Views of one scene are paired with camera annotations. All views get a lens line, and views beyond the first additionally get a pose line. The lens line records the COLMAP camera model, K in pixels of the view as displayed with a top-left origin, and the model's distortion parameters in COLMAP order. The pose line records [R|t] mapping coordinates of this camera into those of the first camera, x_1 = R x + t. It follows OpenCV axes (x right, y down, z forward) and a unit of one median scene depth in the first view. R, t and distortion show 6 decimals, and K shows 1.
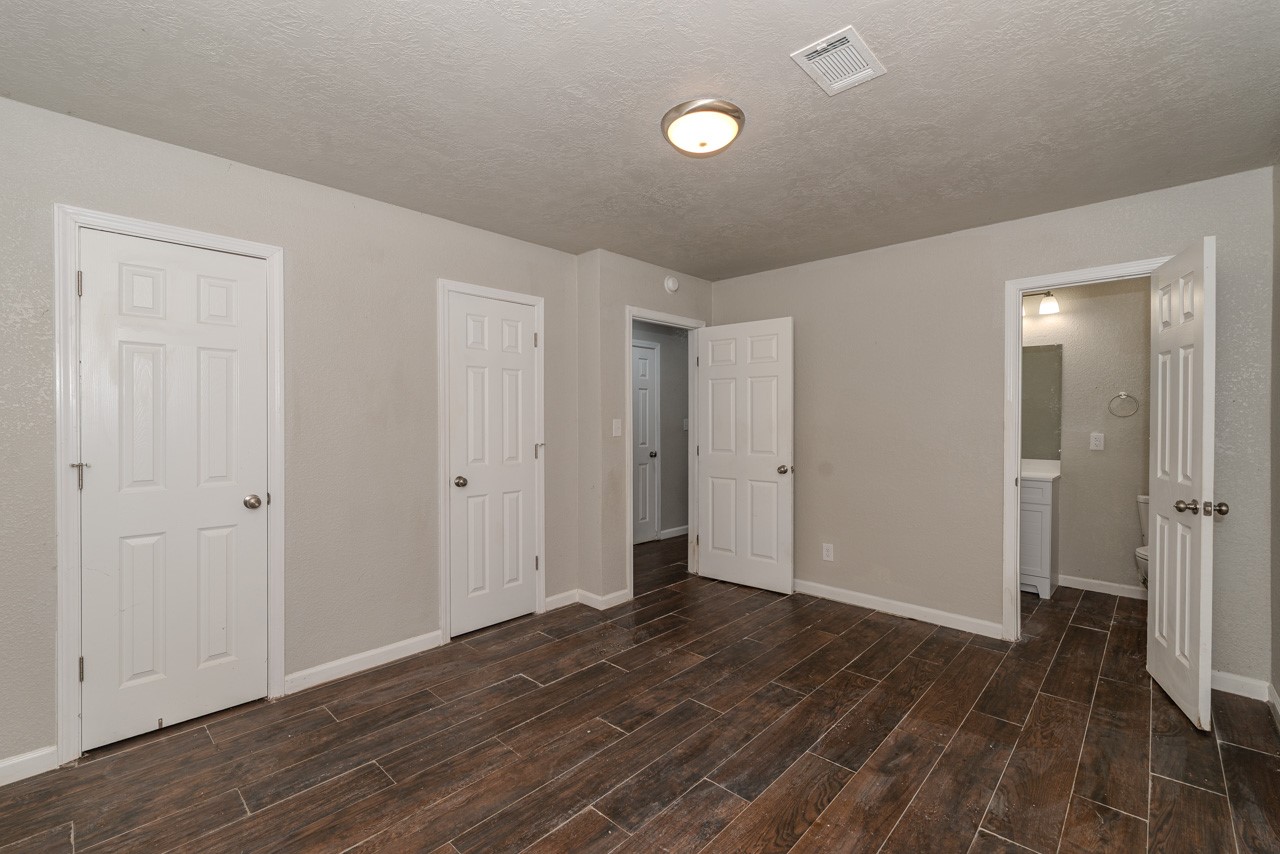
lens RADIAL K [[558.1, 0, 645.2], [0, 558.1, 412.0], [0, 0, 1]] dist [0.001153, 0.000070]
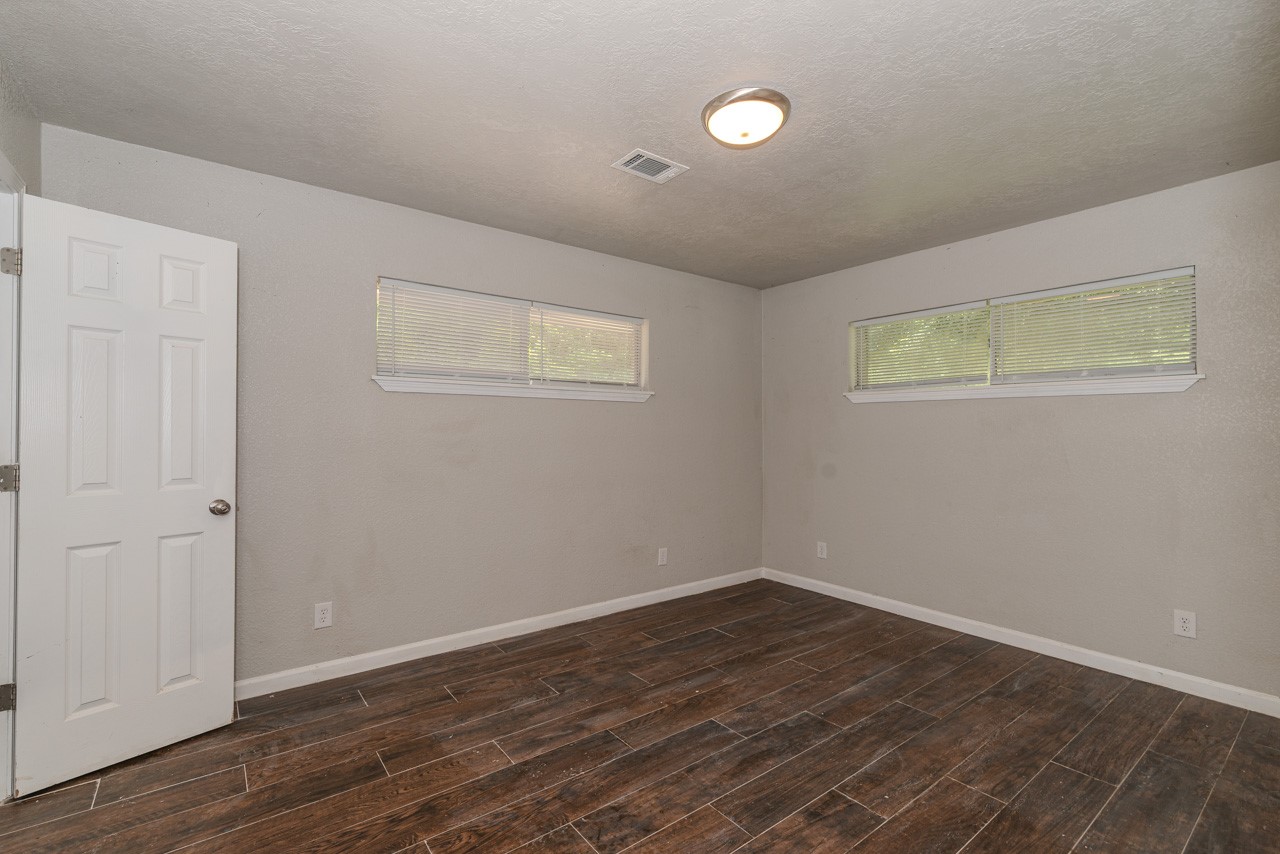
lens RADIAL K [[565.3, 0, 636.9], [0, 565.3, 426.5], [0, 0, 1]] dist [0.001230, -0.000280]
pose [[-0.985227, -0.000057, 0.171252, 0.121936], [-0.003928, 0.999744, -0.022265, 0.066418], [-0.171207, -0.022609, -0.984976, 2.029590]]
